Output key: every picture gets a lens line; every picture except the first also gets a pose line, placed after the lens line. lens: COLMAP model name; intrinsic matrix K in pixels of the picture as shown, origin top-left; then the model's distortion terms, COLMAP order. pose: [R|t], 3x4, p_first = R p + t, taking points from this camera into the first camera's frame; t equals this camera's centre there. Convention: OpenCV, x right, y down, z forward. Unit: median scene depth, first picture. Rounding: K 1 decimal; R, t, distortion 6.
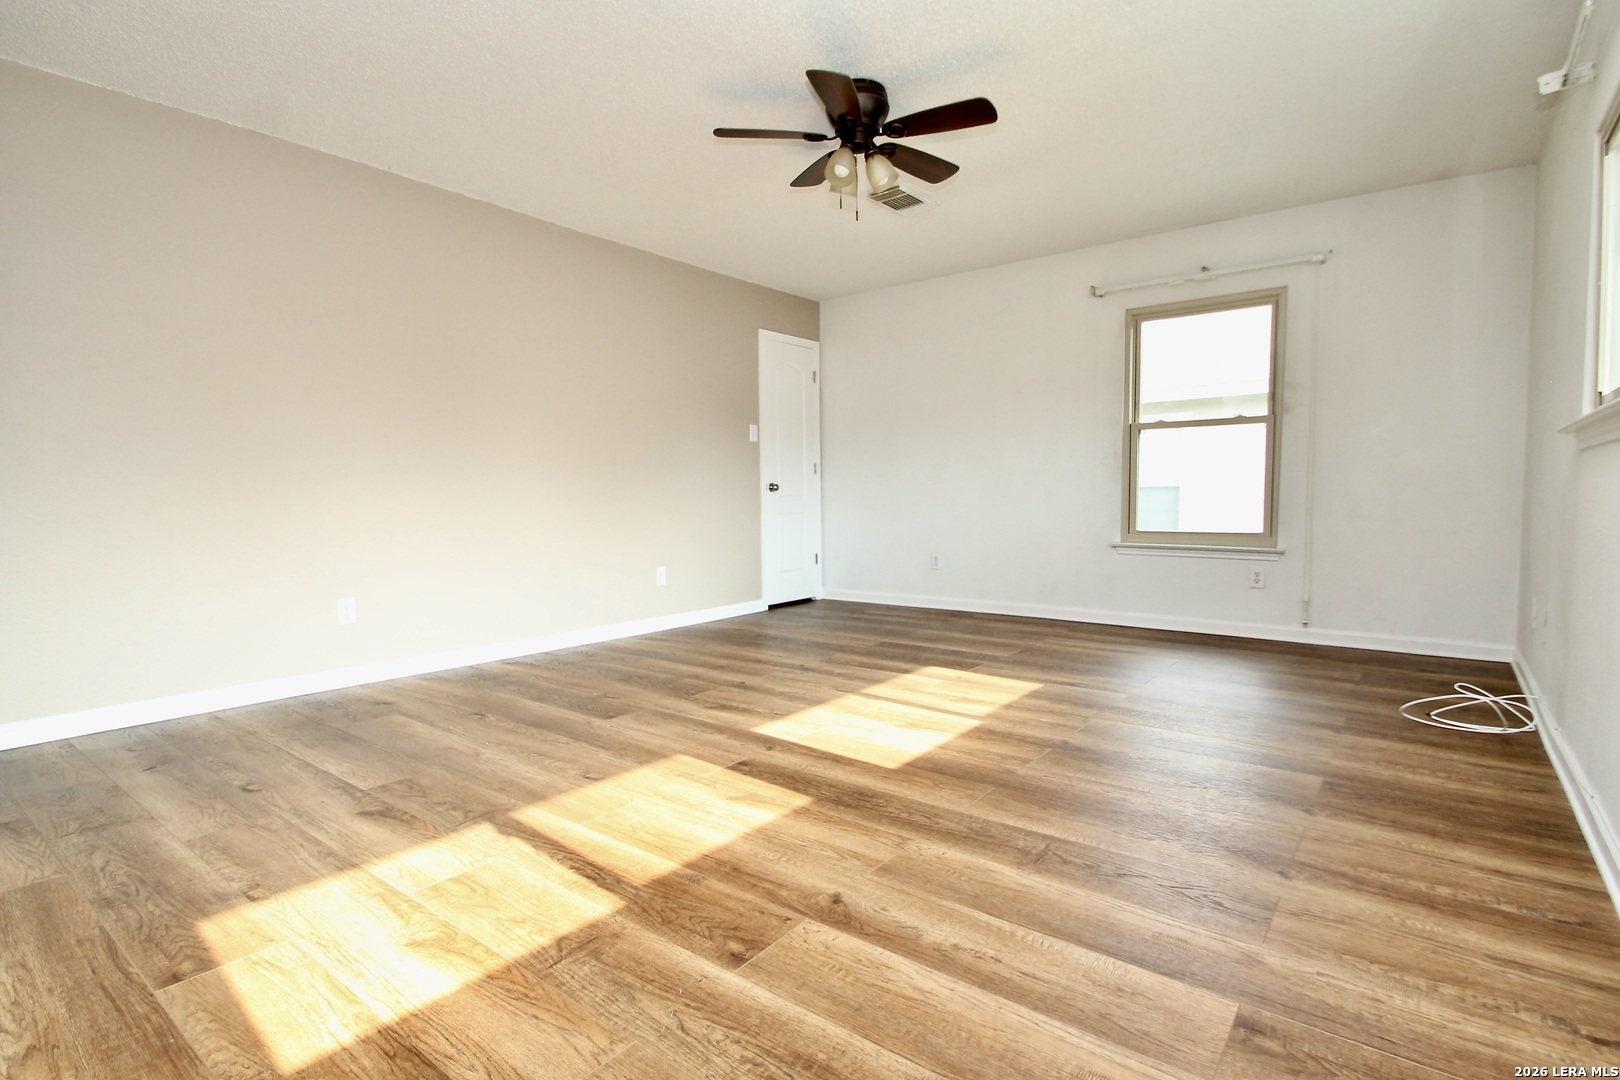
lens RADIAL K [[763.1, 0, 808.8], [0, 763.1, 547.5], [0, 0, 1]] dist [0.011687, -0.014009]
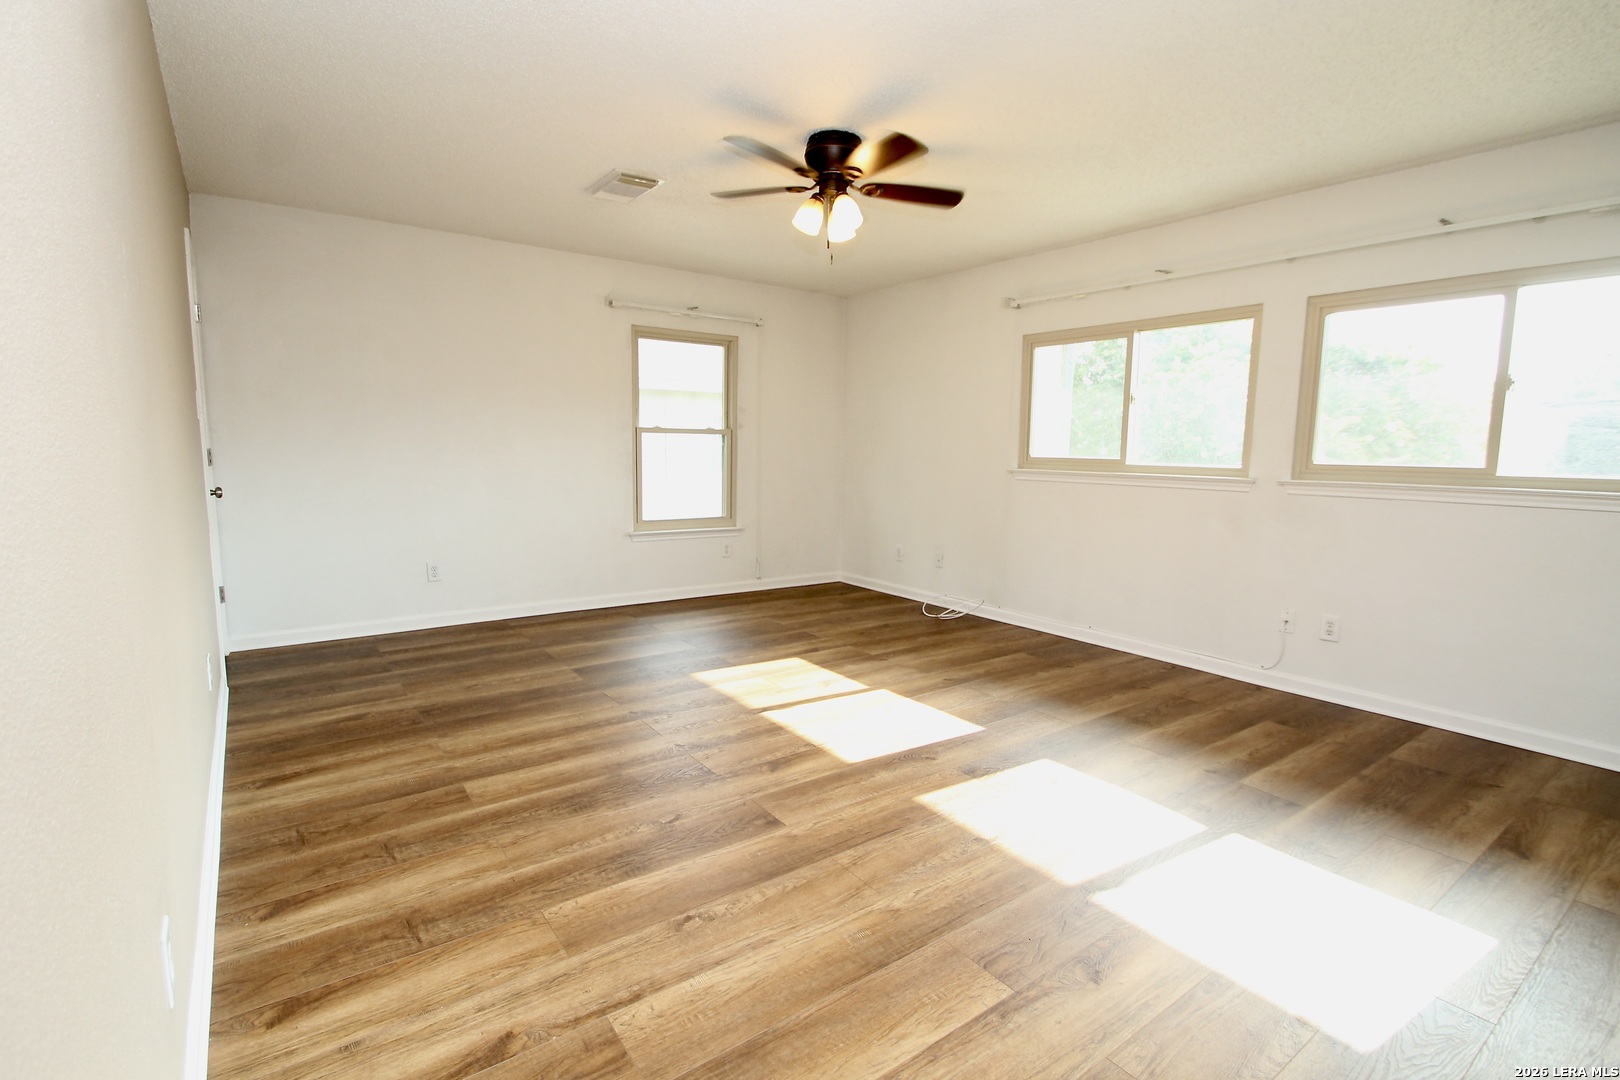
lens RADIAL K [[759.3, 0, 811.3], [0, 759.3, 513.3], [0, 0, 1]] dist [0.011814, -0.000092]
pose [[0.279969, -0.066800, 0.957682, -0.686299], [0.047845, 0.997307, 0.055577, -0.097770], [-0.958816, 0.030261, 0.282411, 0.510162]]
